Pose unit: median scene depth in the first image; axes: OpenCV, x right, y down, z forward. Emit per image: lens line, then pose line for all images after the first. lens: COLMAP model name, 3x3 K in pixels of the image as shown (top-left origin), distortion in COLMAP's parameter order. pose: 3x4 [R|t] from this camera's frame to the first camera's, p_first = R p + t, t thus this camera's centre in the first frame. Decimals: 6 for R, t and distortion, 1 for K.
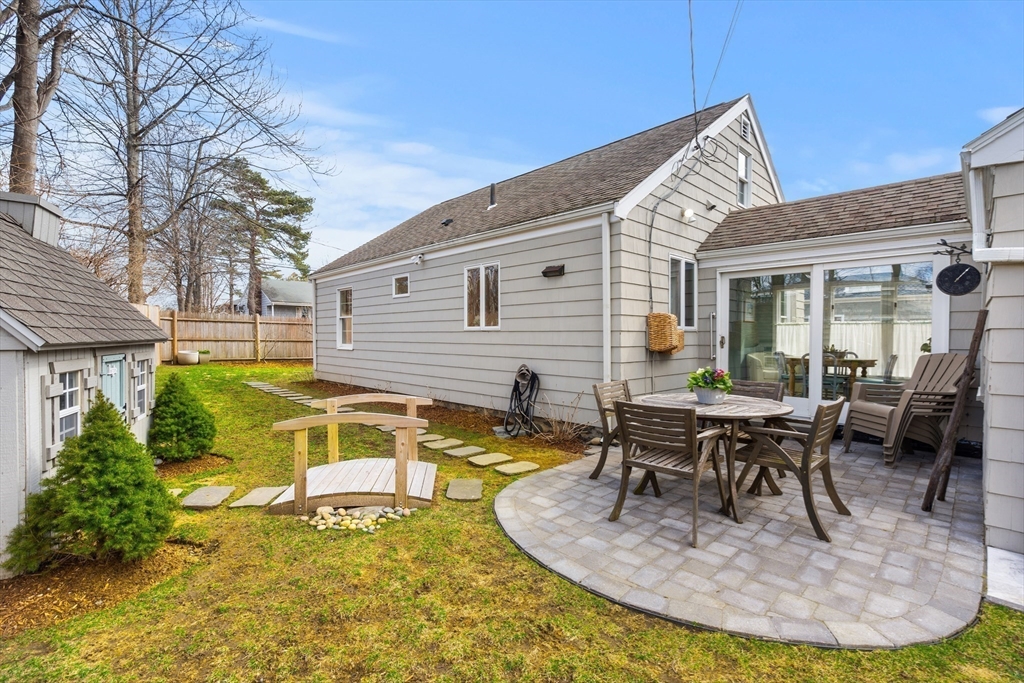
lens RADIAL K [[468.8, 0, 512.4], [0, 468.8, 338.9], [0, 0, 1]] dist [0.000414, 0.000508]
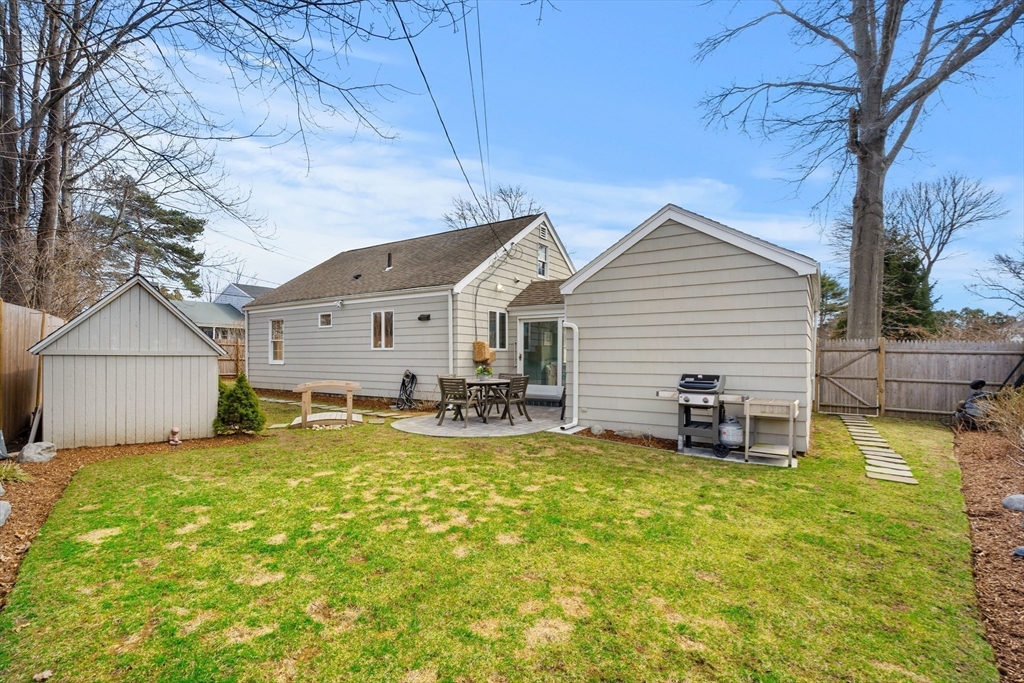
lens RADIAL K [[468.8, 0, 510.1], [0, 468.8, 358.7], [0, 0, 1]] dist [0.000414, 0.000508]
pose [[0.977868, 0.000672, 0.209221, 0.028982], [0.000011, 0.999995, -0.003264, 0.017107], [-0.209223, 0.003194, 0.977863, -0.716820]]
